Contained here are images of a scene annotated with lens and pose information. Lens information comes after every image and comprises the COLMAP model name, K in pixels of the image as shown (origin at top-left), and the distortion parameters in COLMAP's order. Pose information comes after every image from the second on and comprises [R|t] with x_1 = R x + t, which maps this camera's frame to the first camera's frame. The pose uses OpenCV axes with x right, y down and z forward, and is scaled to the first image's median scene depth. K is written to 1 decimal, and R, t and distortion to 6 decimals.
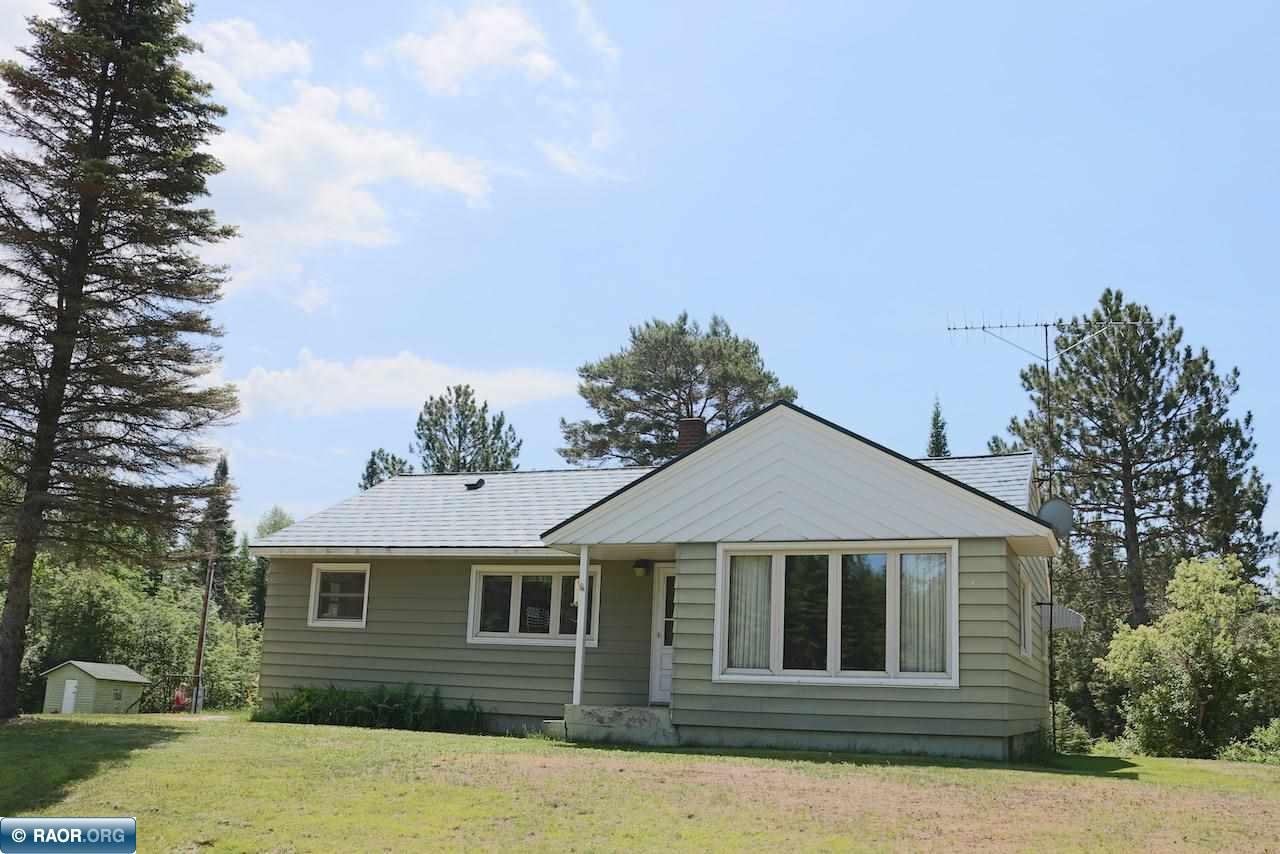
lens RADIAL K [[1183.5, 0, 640.0], [0, 1183.5, 427.0], [0, 0, 1]] dist [-0.169108, 0.232606]
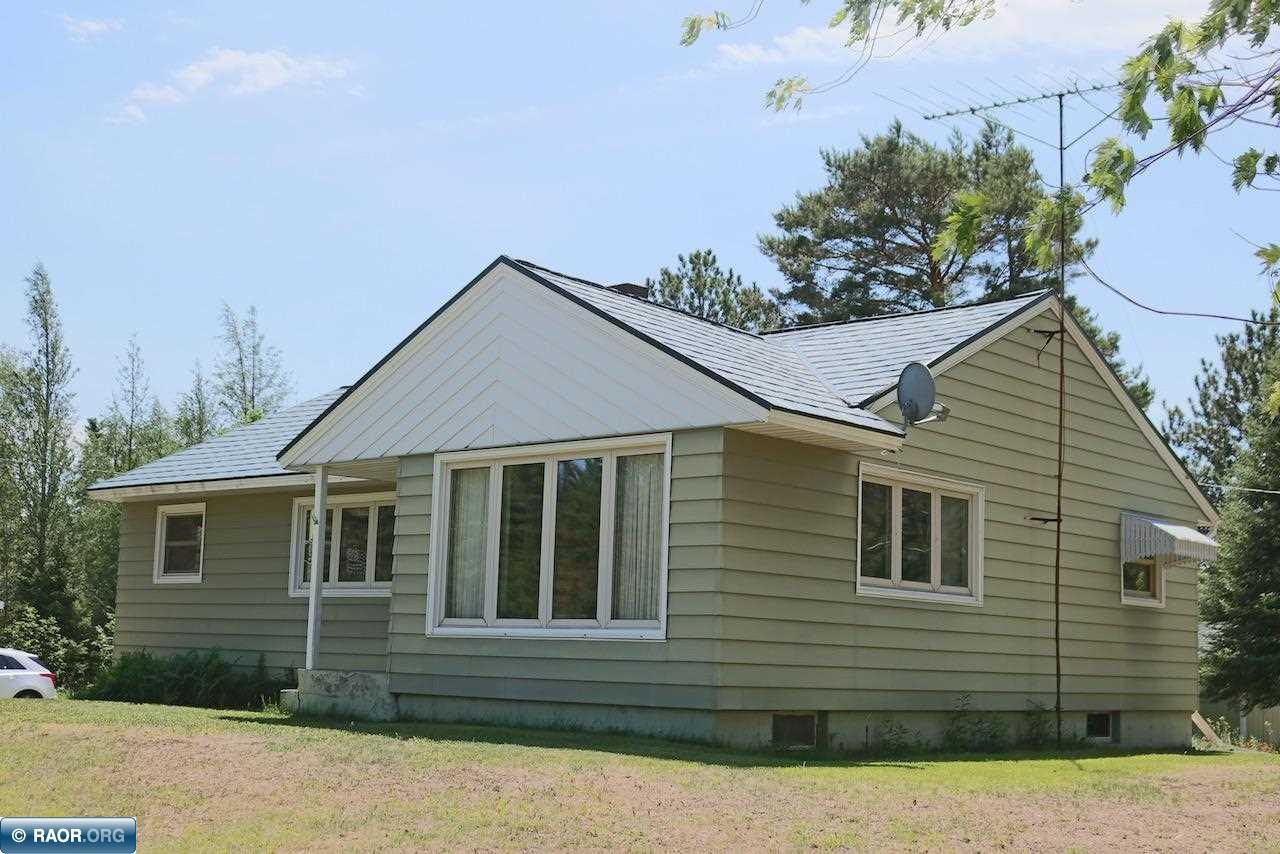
lens RADIAL K [[1692.4, 0, 640.0], [0, 1692.4, 427.0], [0, 0, 1]] dist [-0.088302, 0.026488]
pose [[0.938686, -0.059044, -0.339680, 0.552185], [0.083451, 0.994841, 0.057685, 0.029670], [0.334521, -0.082495, 0.938771, 0.031222]]
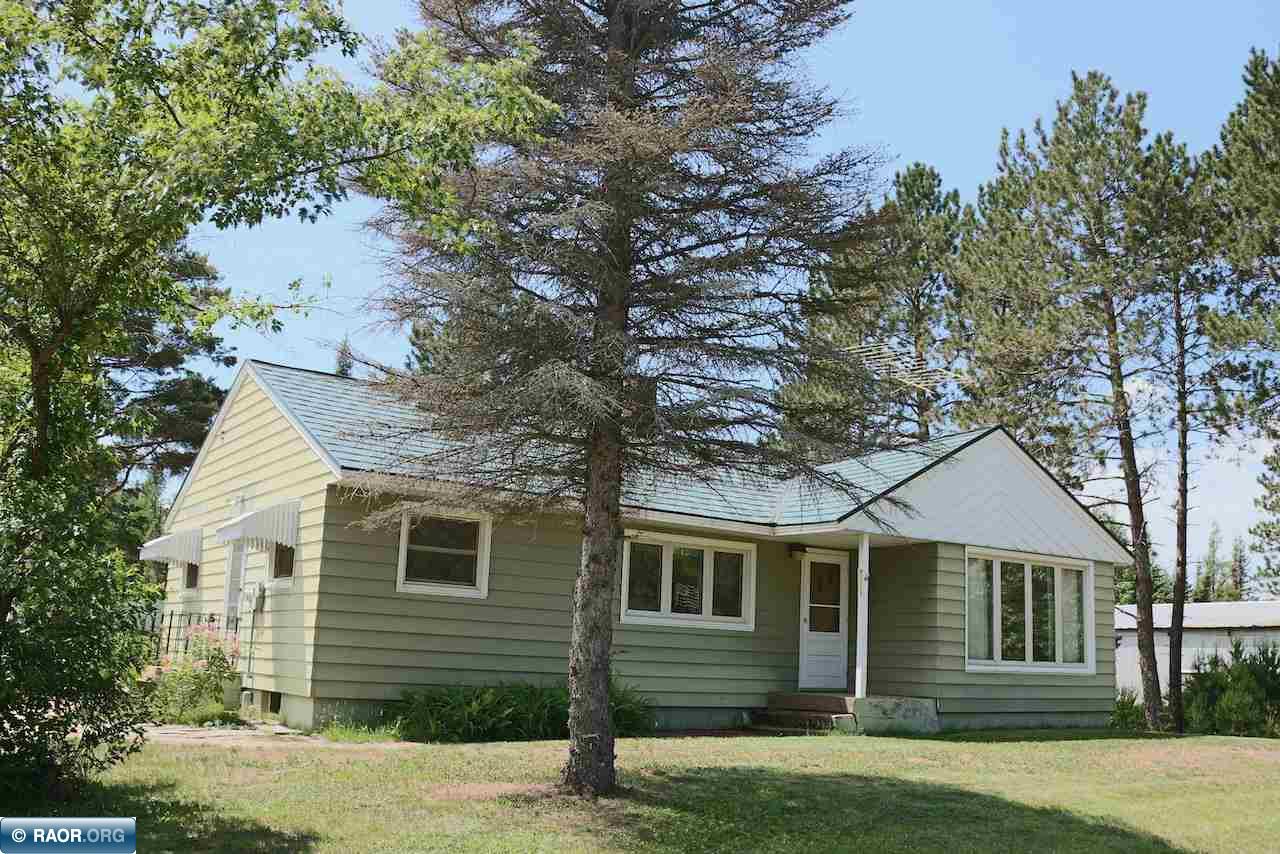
lens RADIAL K [[1183.5, 0, 640.0], [0, 1183.5, 427.0], [0, 0, 1]] dist [-0.169108, 0.232606]
pose [[0.562814, 0.145515, 0.813674, -0.992018], [-0.200699, 0.978982, -0.036256, 0.090292], [-0.801848, -0.142898, 0.580189, 0.624685]]
